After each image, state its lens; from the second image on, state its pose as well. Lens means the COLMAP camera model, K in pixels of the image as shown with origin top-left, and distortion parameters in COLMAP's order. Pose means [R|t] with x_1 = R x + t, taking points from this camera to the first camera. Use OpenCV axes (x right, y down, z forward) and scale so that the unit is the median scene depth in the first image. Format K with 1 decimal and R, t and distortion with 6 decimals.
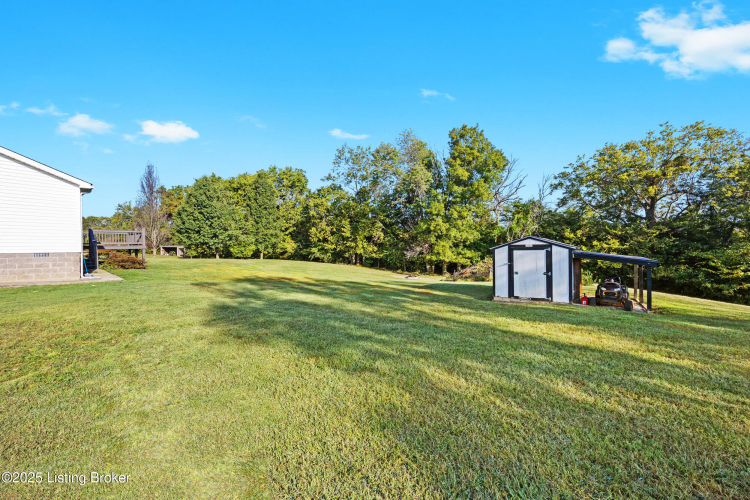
lens RADIAL K [[283.7, 0, 375.7], [0, 283.7, 245.5], [0, 0, 1]] dist [-0.003126, -0.000038]
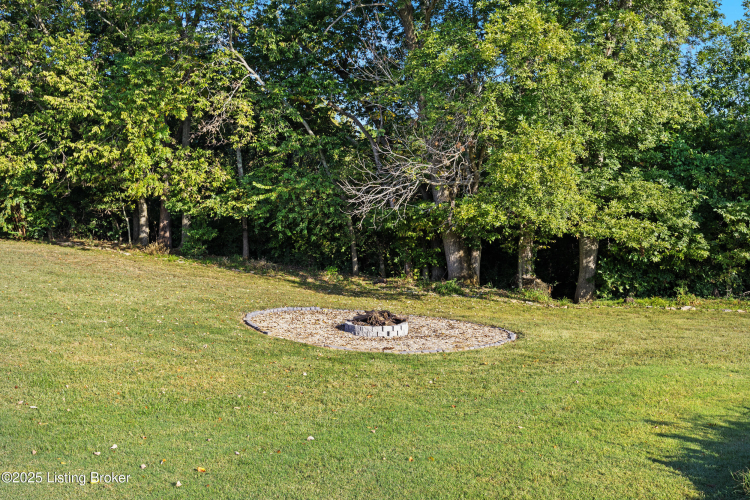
lens RADIAL K [[723.0, 0, 374.8], [0, 723.0, 250.2], [0, 0, 1]] dist [-0.018216, 0.000000]
pose [[0.994876, -0.003807, 0.101034, 0.063213], [-0.004300, 0.996793, 0.079904, 0.024657], [-0.101014, -0.079929, 0.991669, 0.437186]]
